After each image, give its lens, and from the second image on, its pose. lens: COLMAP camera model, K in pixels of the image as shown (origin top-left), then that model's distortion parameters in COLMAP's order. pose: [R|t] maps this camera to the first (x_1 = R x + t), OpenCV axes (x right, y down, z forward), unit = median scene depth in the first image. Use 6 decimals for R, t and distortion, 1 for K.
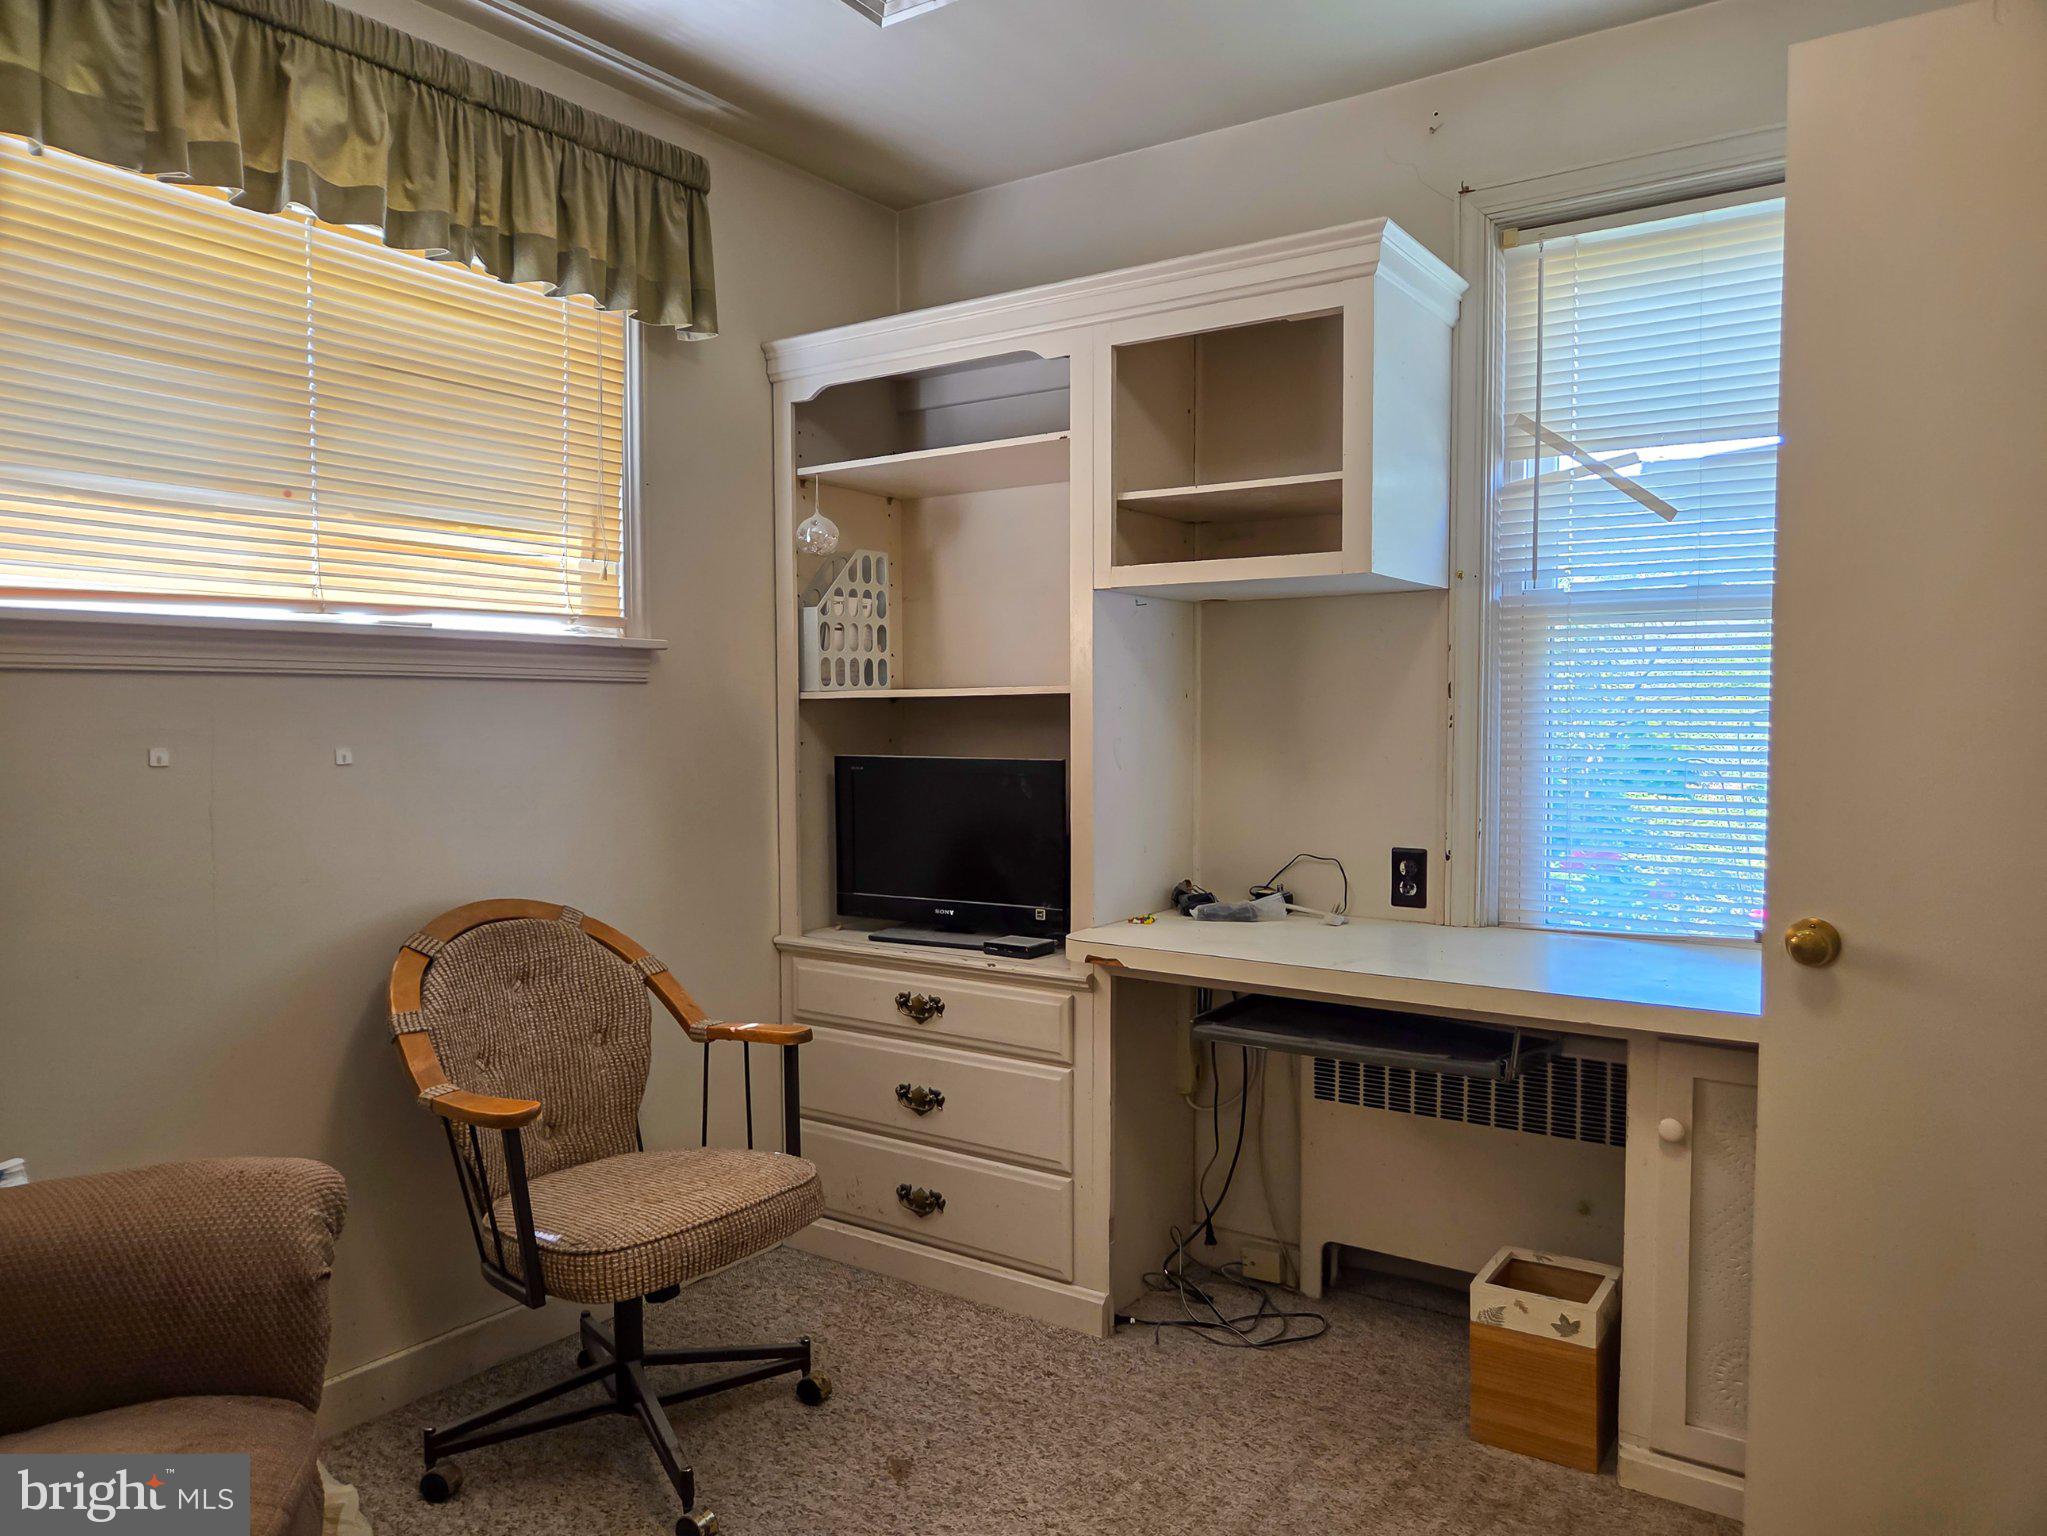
lens RADIAL K [[1432.3, 0, 1073.7], [0, 1432.3, 779.8], [0, 0, 1]] dist [-0.003045, 0.000210]
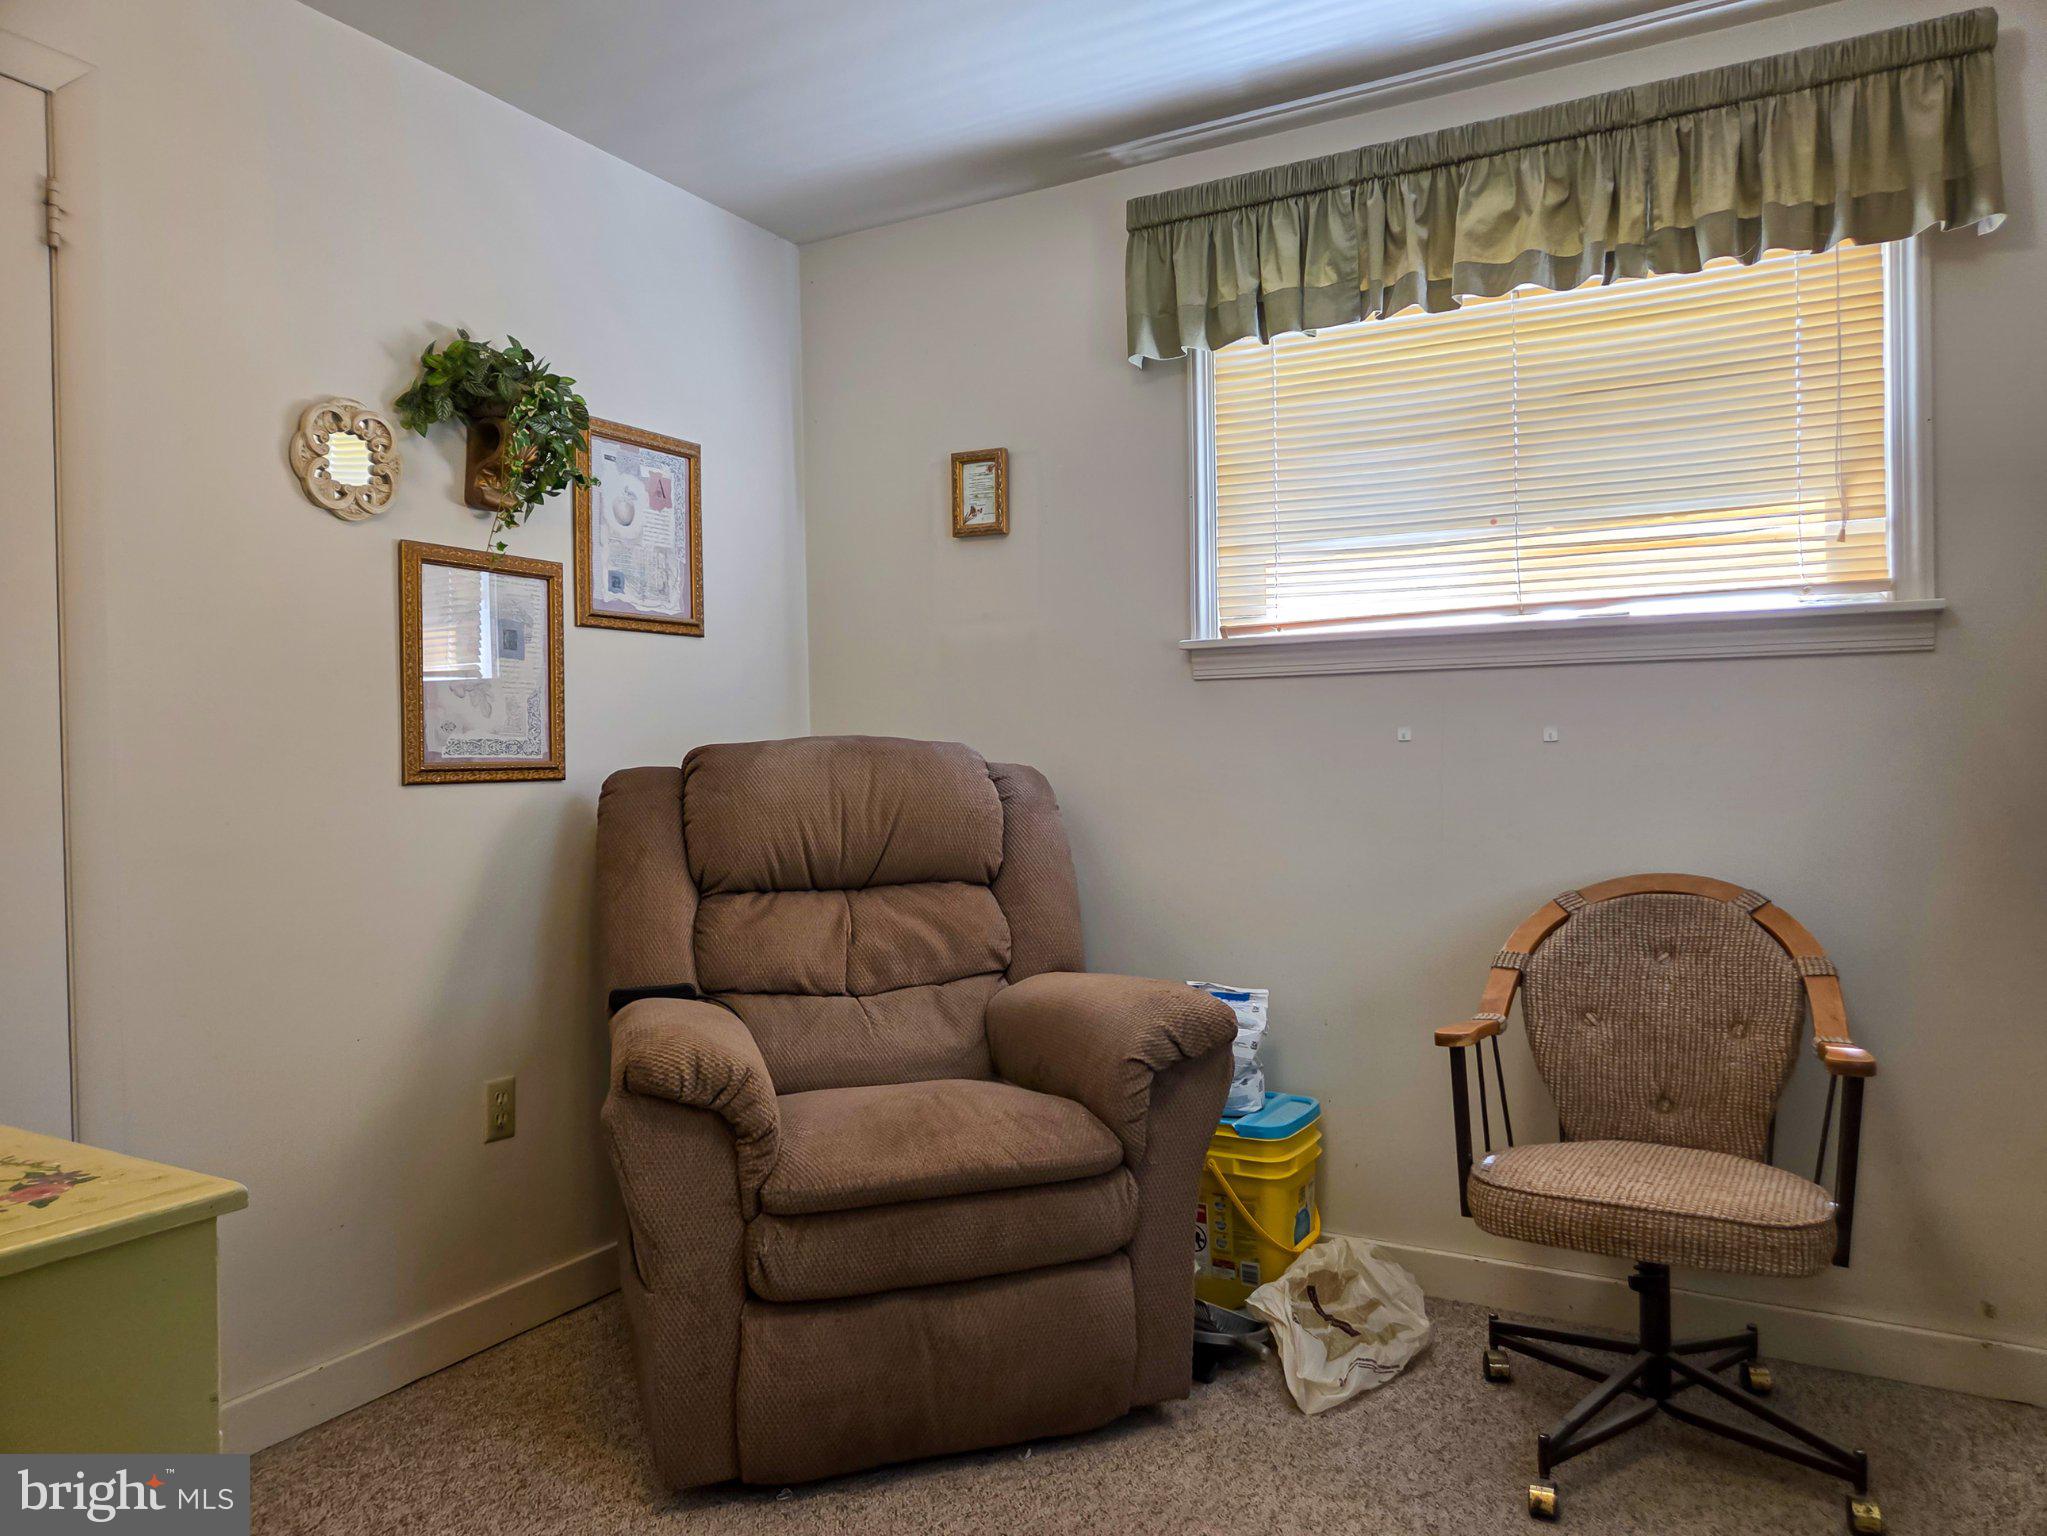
lens RADIAL K [[1425.7, 0, 1027.2], [0, 1425.7, 755.6], [0, 0, 1]] dist [0.002859, 0.004028]
pose [[0.080460, -0.002749, -0.996754, 0.611438], [-0.033978, 0.999407, -0.005499, 0.021578], [0.996178, 0.034310, 0.080319, 0.475572]]
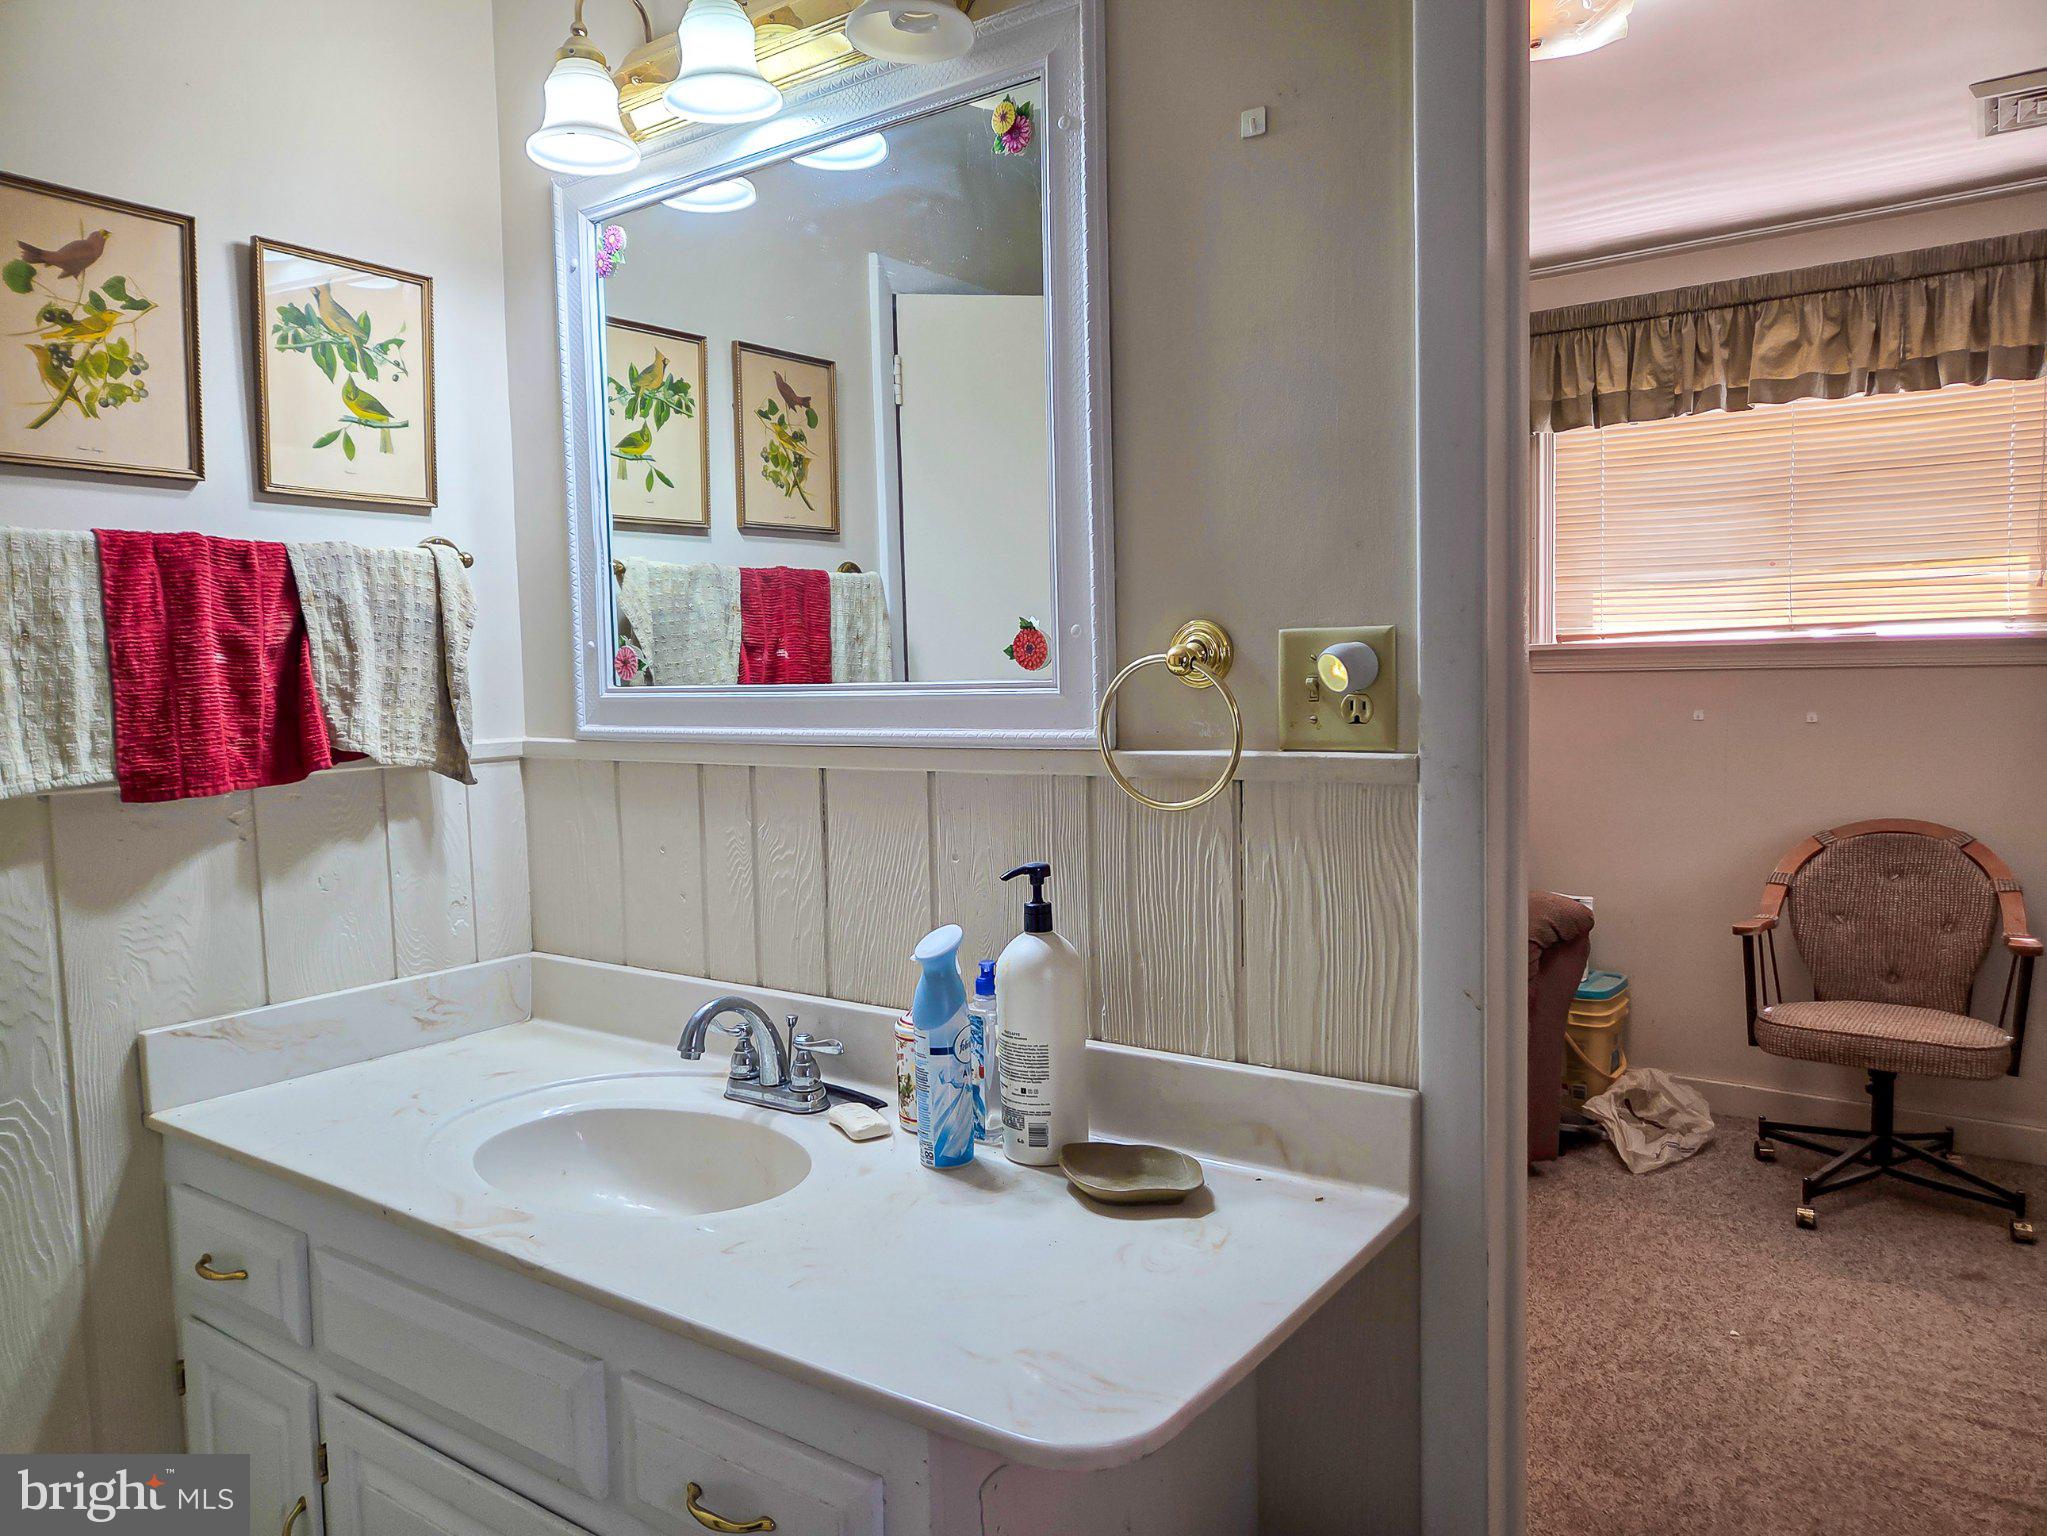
lens RADIAL K [[1409.7, 0, 1031.1], [0, 1409.7, 769.9], [0, 0, 1]] dist [0.003710, 0.000158]
pose [[-0.034557, 0.071500, -0.996842, 1.116693], [-0.025386, 0.997053, 0.072395, -0.050429], [0.999080, 0.027808, -0.032640, 0.162965]]
